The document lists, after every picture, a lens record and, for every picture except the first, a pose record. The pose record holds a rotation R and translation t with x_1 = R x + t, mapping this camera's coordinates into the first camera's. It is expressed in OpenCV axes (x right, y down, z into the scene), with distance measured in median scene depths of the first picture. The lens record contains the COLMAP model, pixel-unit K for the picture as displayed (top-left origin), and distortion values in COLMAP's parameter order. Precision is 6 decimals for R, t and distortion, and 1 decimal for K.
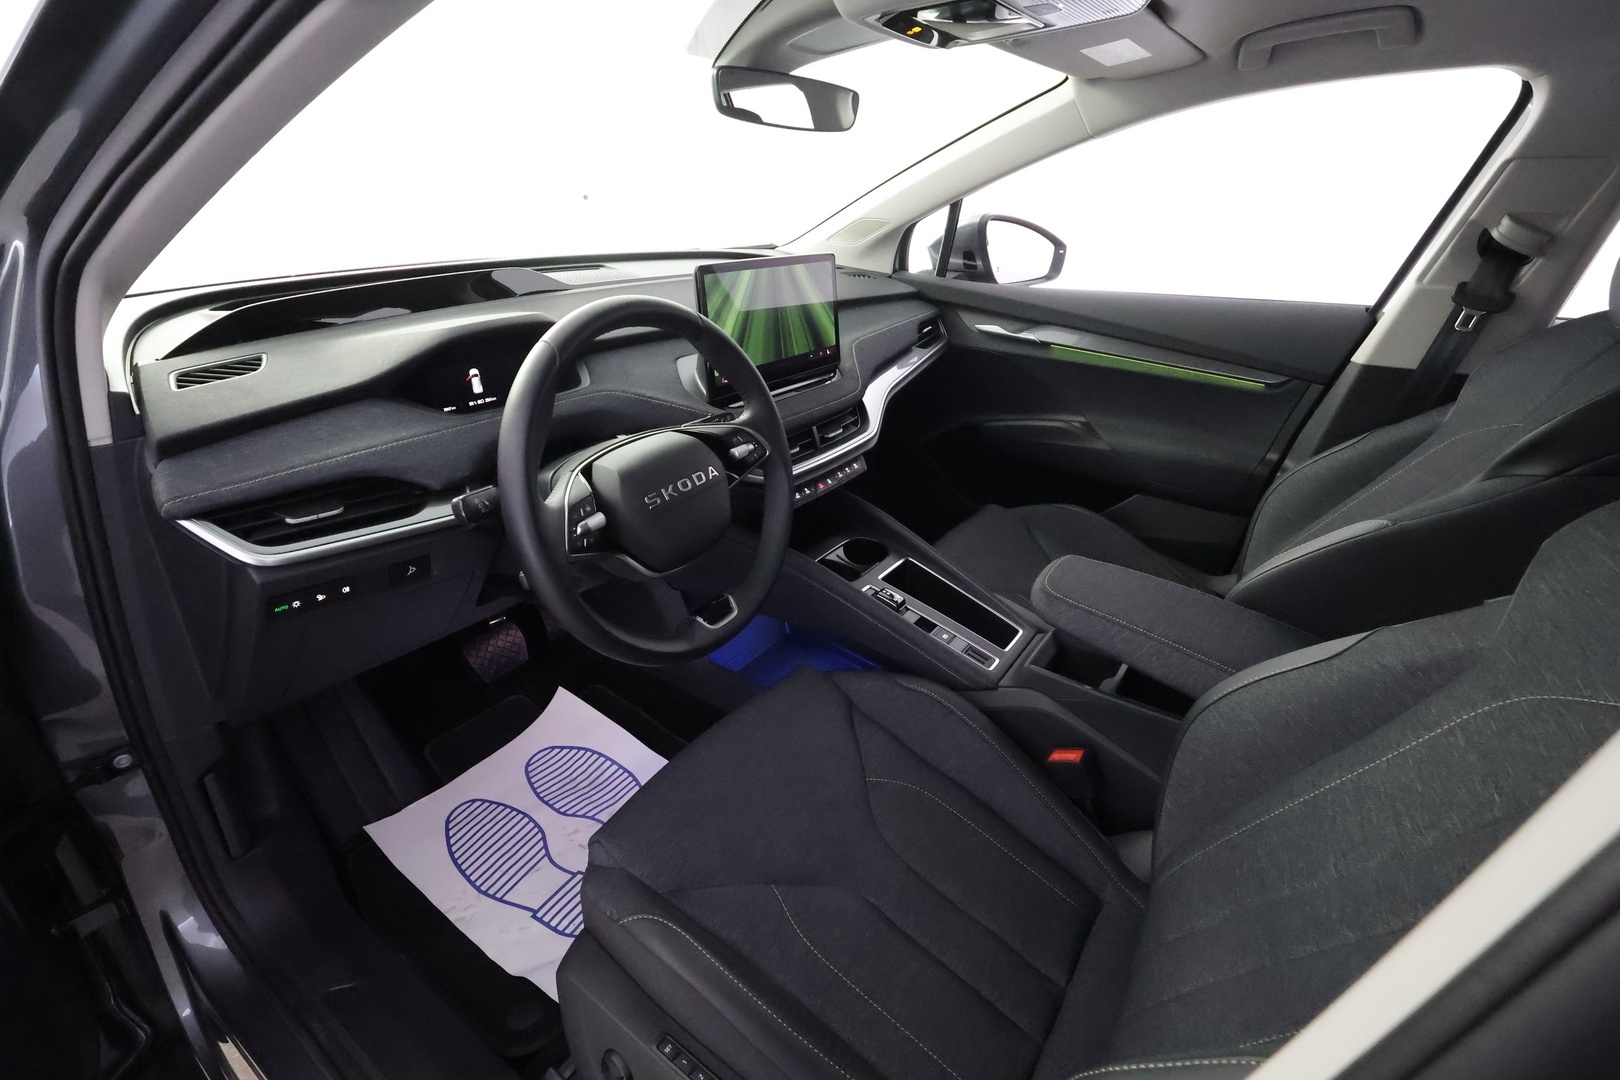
lens RADIAL K [[742.3, 0, 810.0], [0, 742.3, 540.0], [0, 0, 1]] dist [-0.003810, 0.000908]
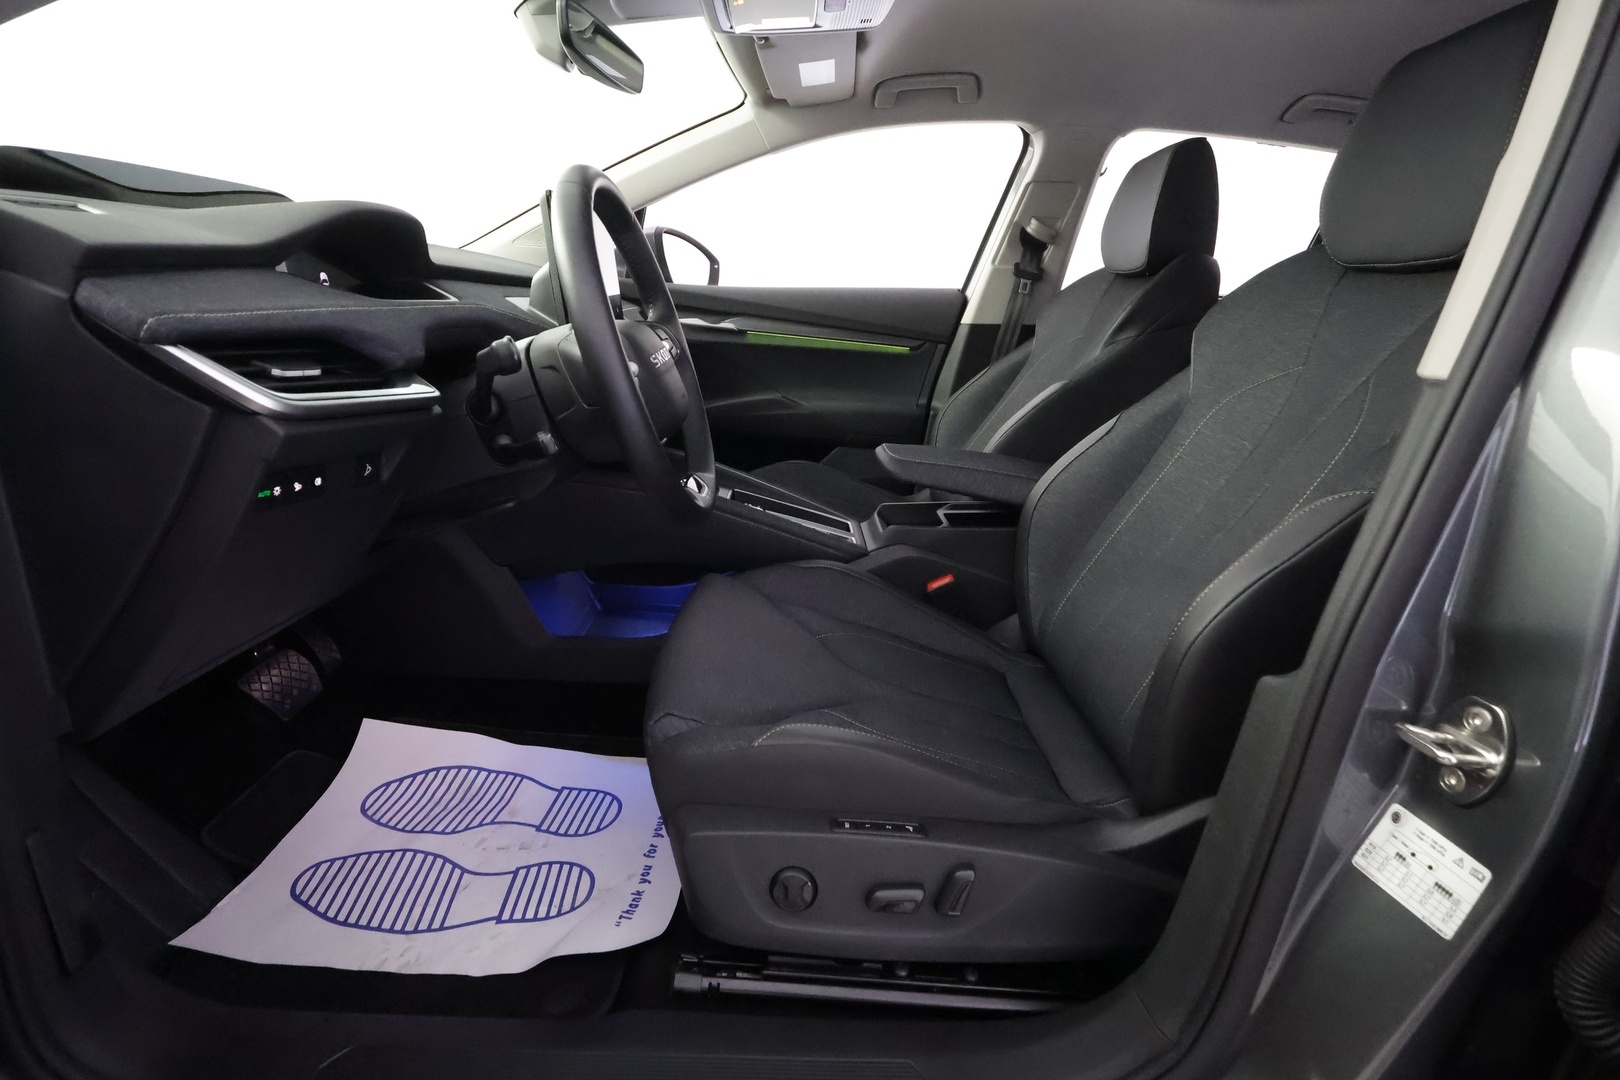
lens RADIAL K [[742.3, 0, 810.0], [0, 742.3, 540.0], [0, 0, 1]] dist [-0.003810, 0.000908]
pose [[0.814825, -0.165937, 0.555450, -0.406044], [0.228330, 0.972571, -0.044402, 0.176725], [-0.532846, 0.163006, 0.830364, 0.048526]]
